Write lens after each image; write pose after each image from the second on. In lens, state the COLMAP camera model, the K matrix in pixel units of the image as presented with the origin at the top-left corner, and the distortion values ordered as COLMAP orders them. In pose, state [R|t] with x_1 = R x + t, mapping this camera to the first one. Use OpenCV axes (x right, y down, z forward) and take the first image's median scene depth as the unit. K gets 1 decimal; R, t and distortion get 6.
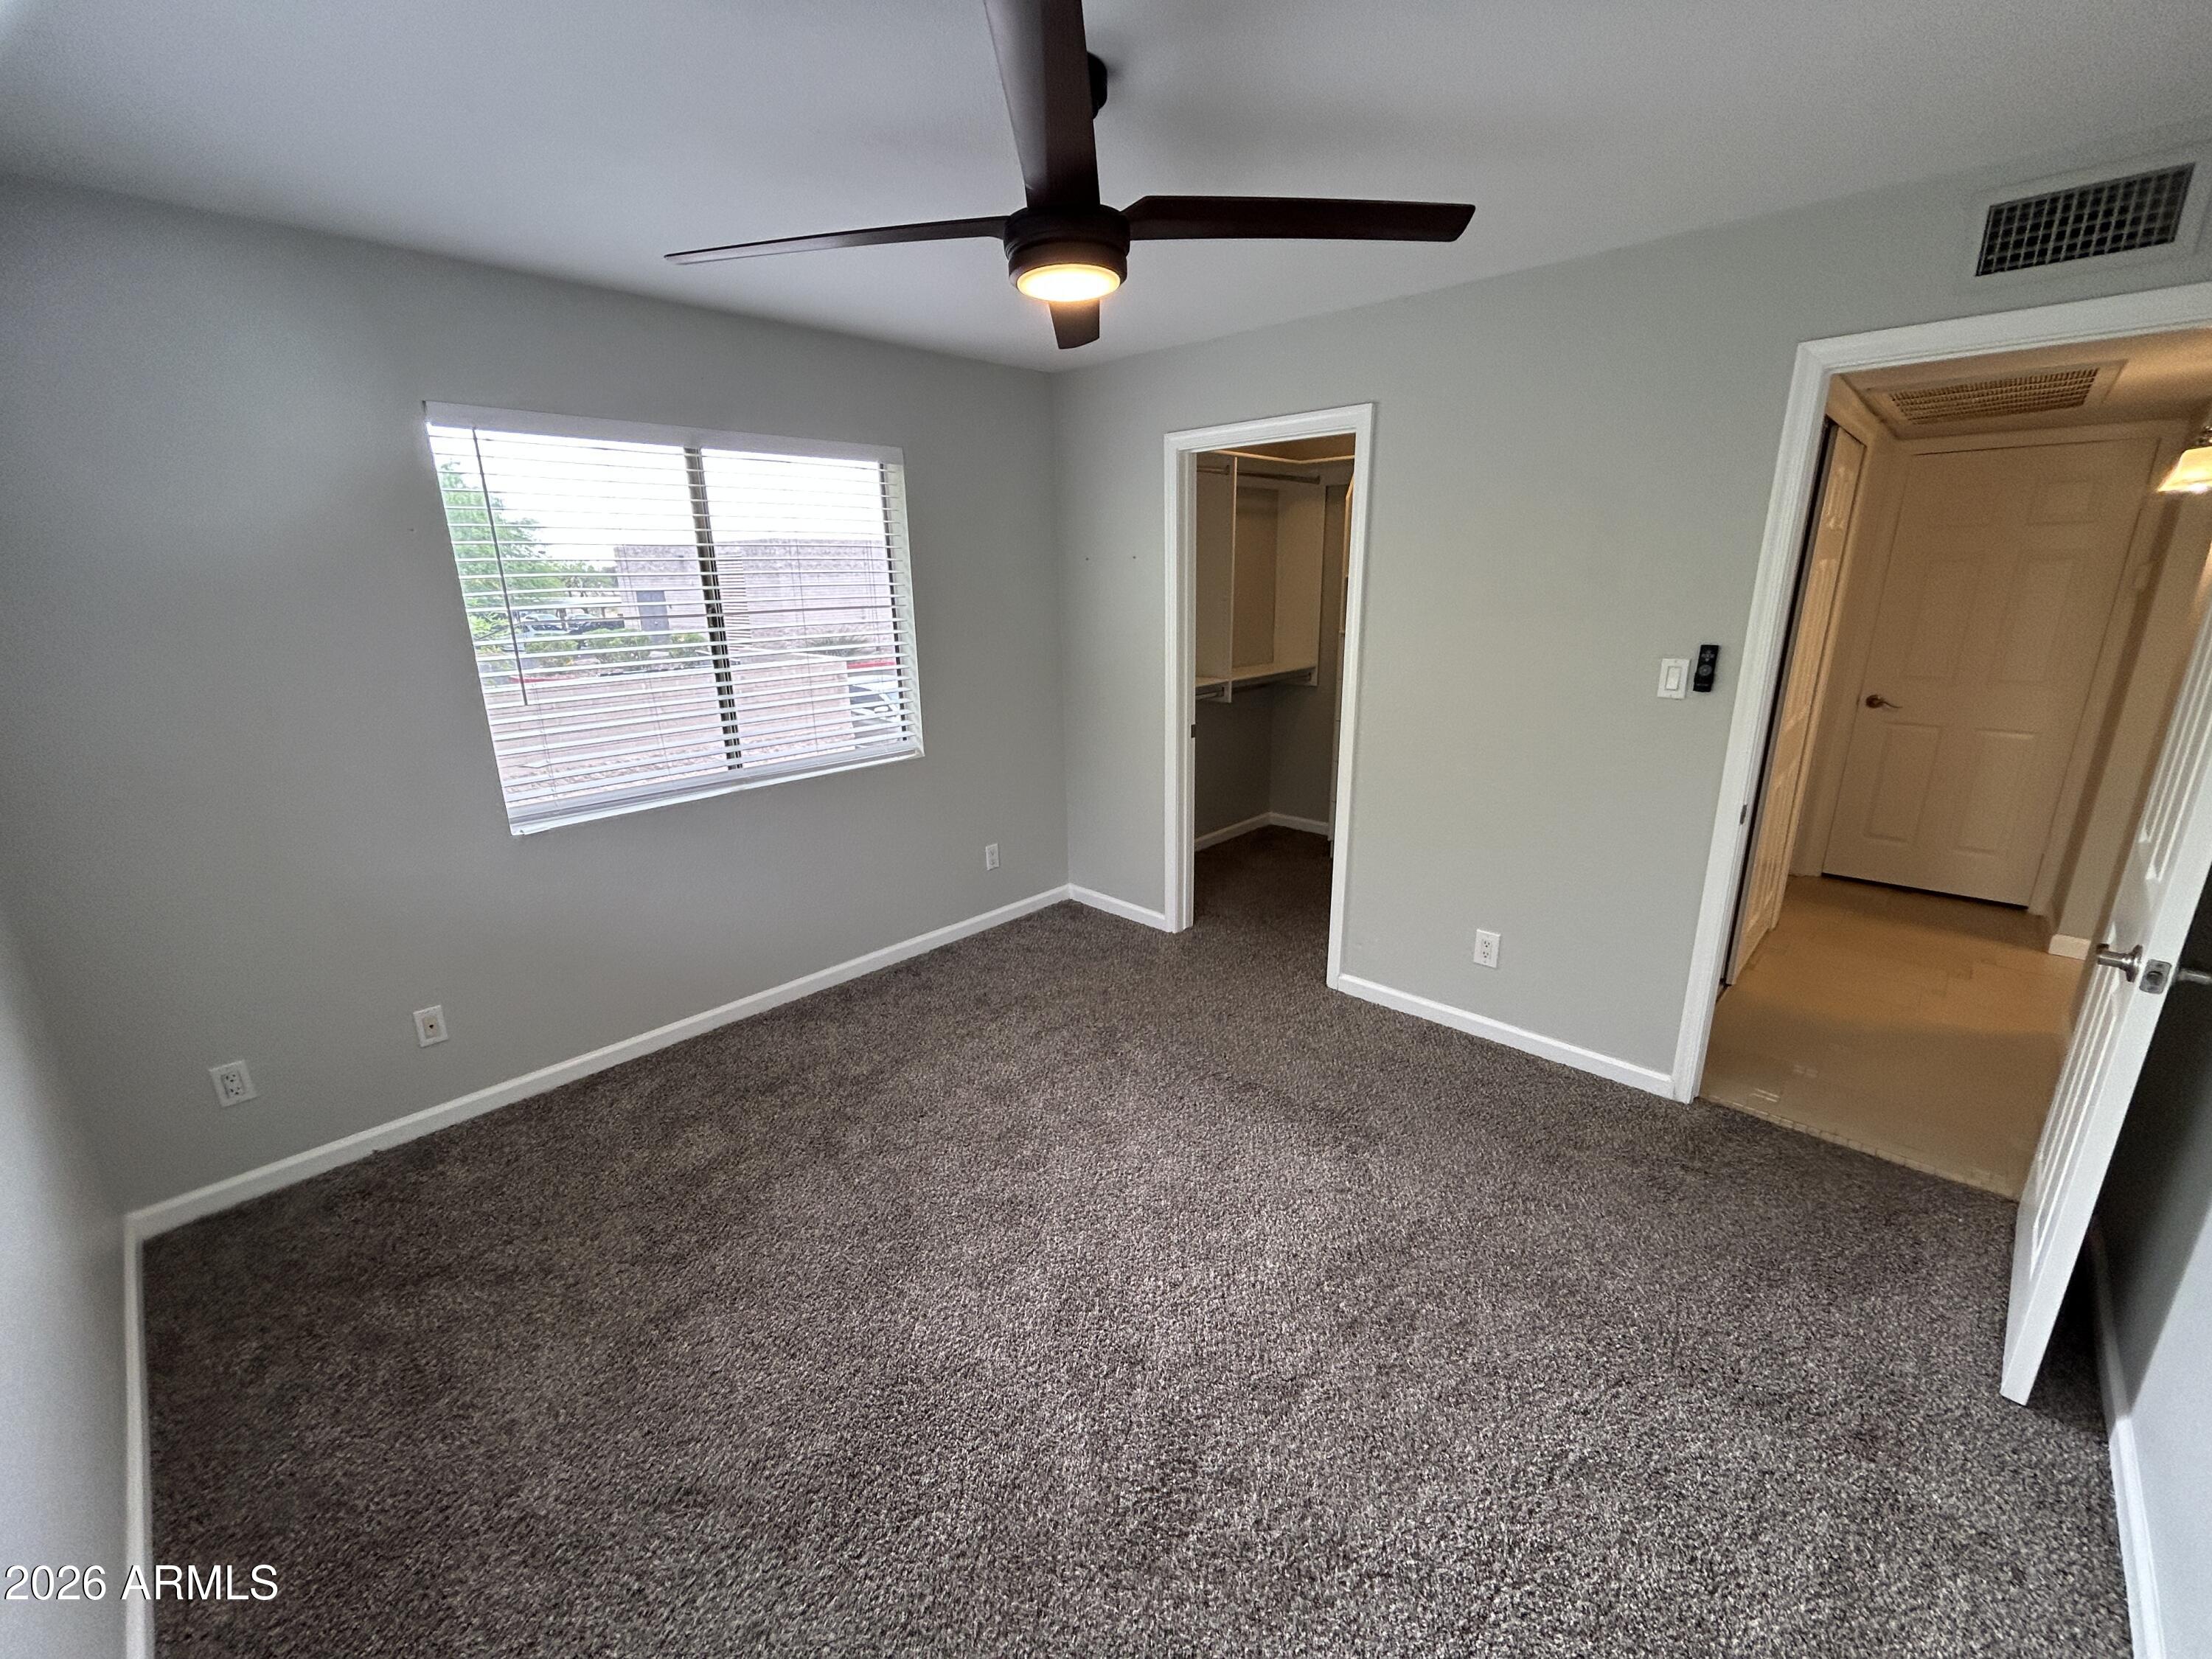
lens RADIAL K [[902.2, 0, 1100.7], [0, 902.2, 828.1], [0, 0, 1]] dist [-0.000654, 0.000135]
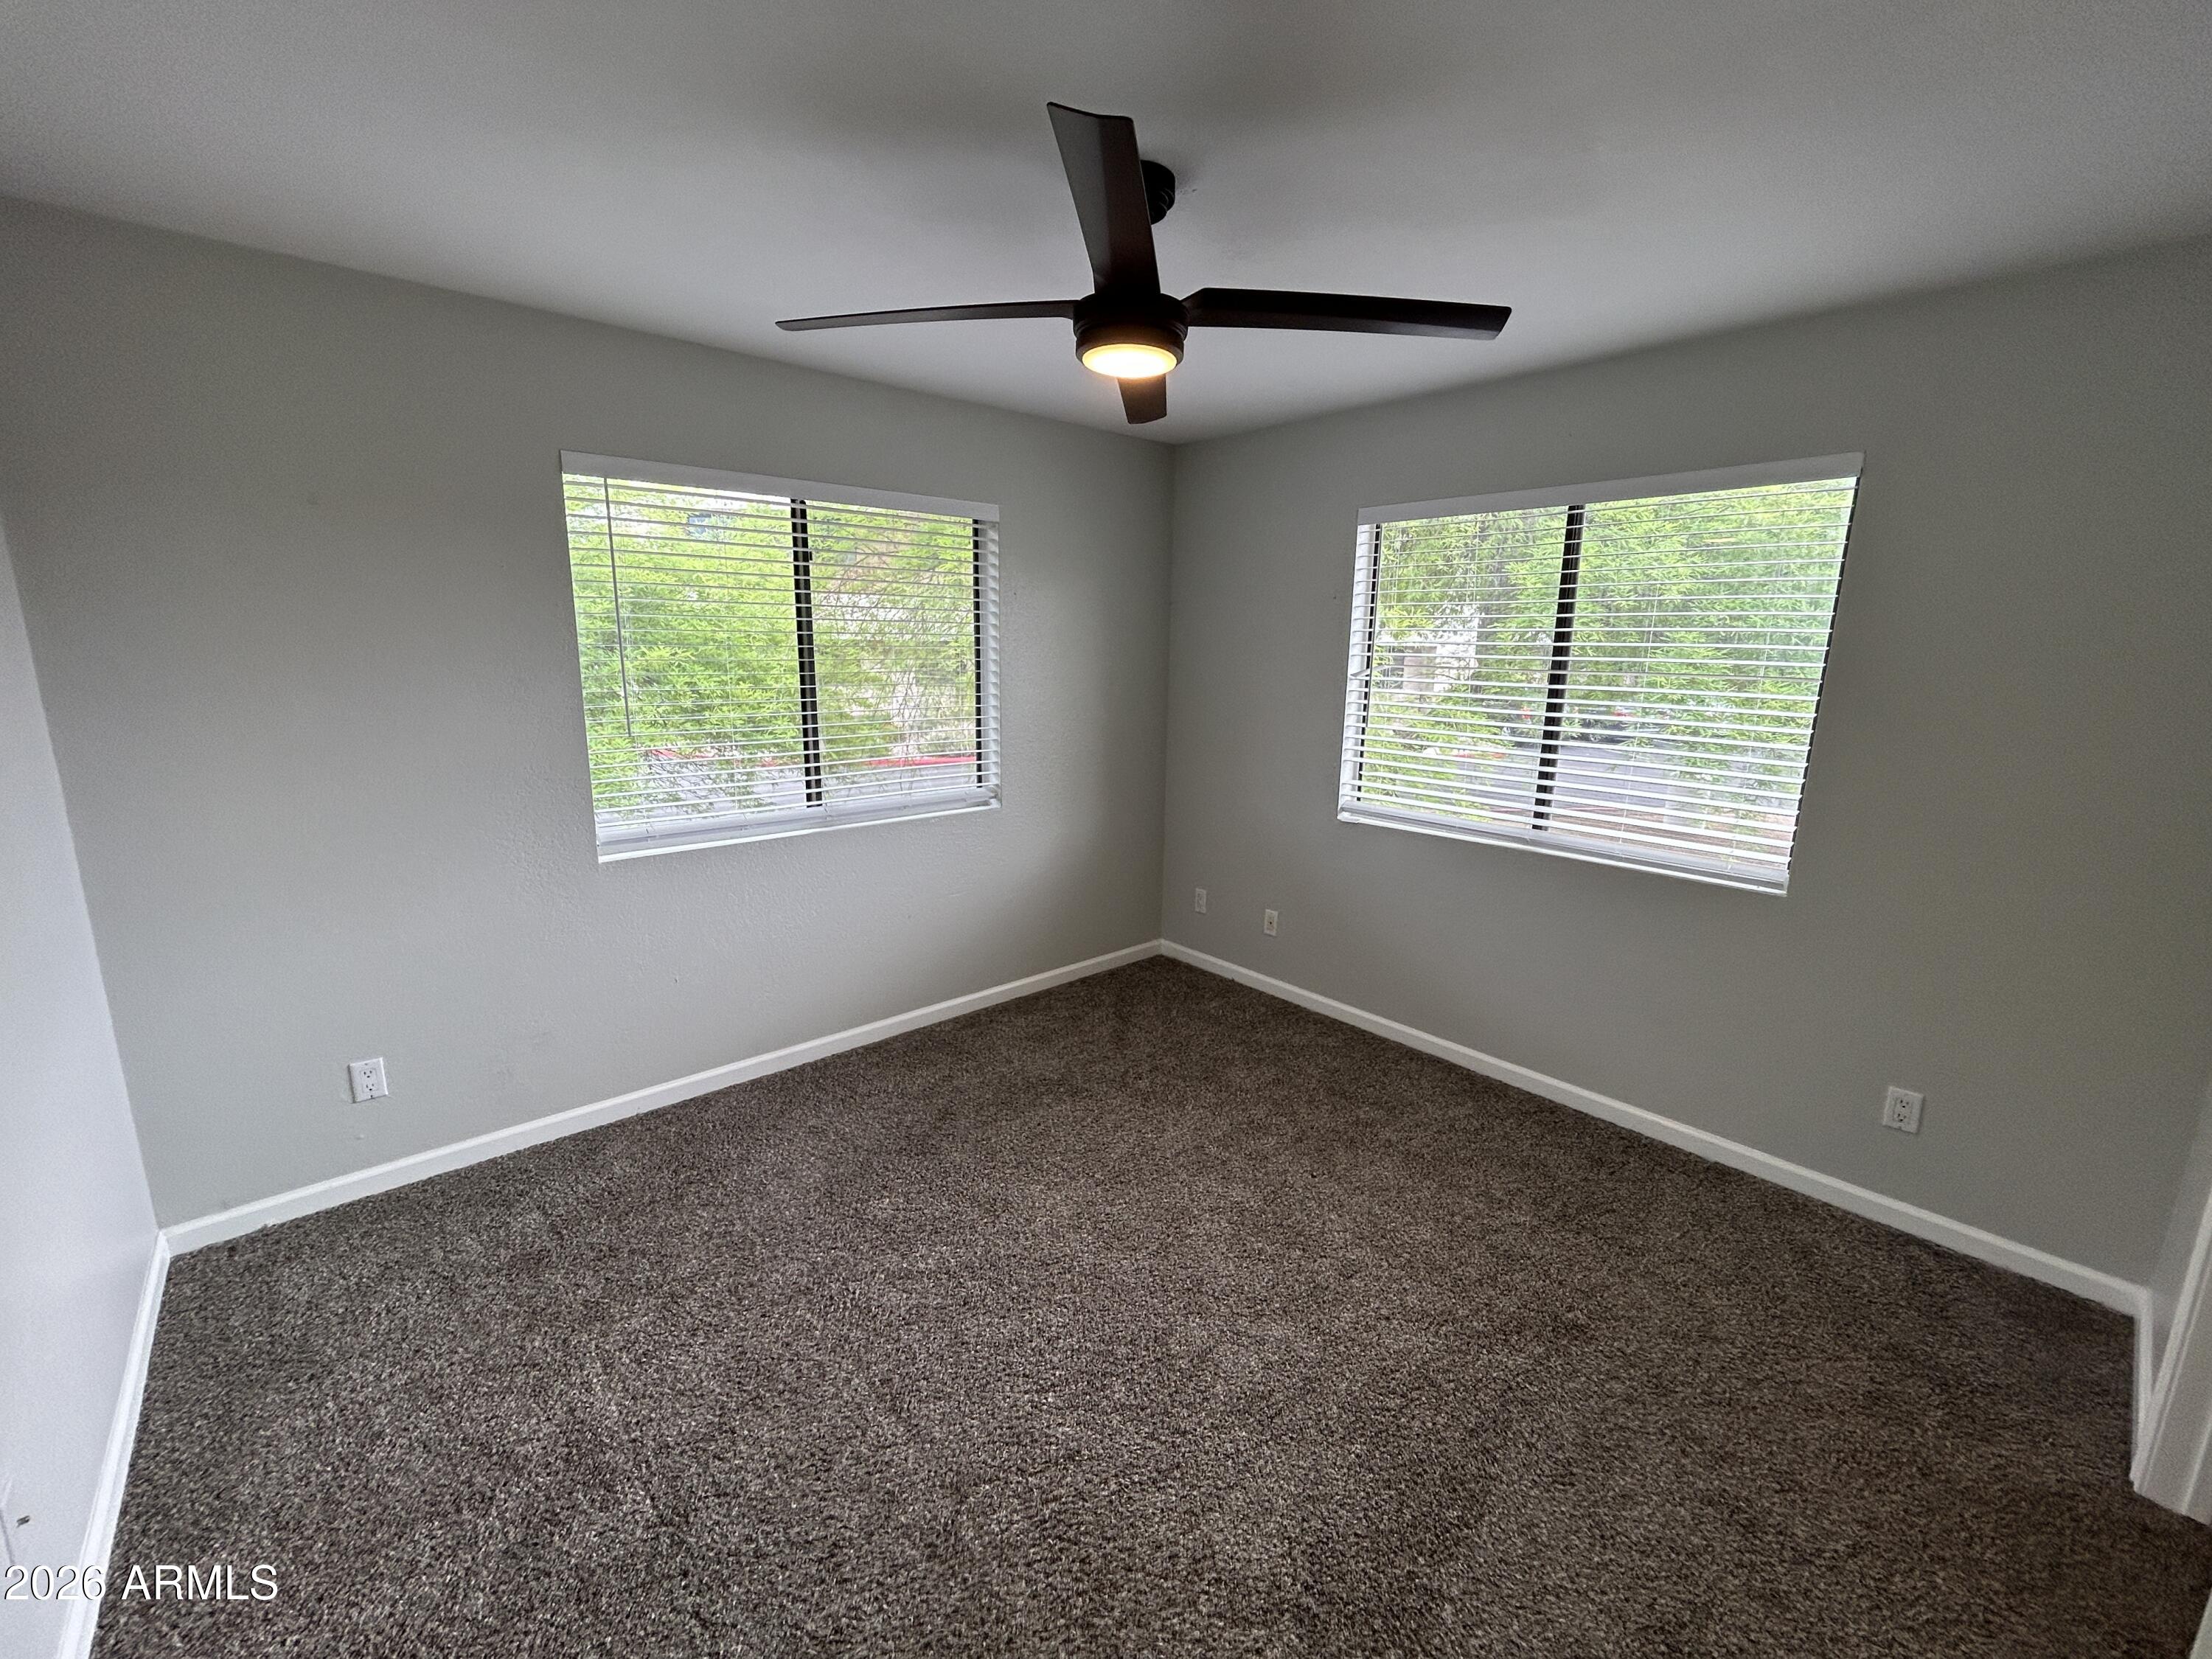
lens RADIAL K [[902.2, 0, 1099.5], [0, 902.2, 829.8], [0, 0, 1]] dist [-0.000654, 0.000135]
pose [[-0.083567, 0.228025, -0.970063, 0.652408], [-0.280090, 0.928849, 0.242465, -0.193528], [0.956329, 0.291967, -0.013754, 0.647413]]
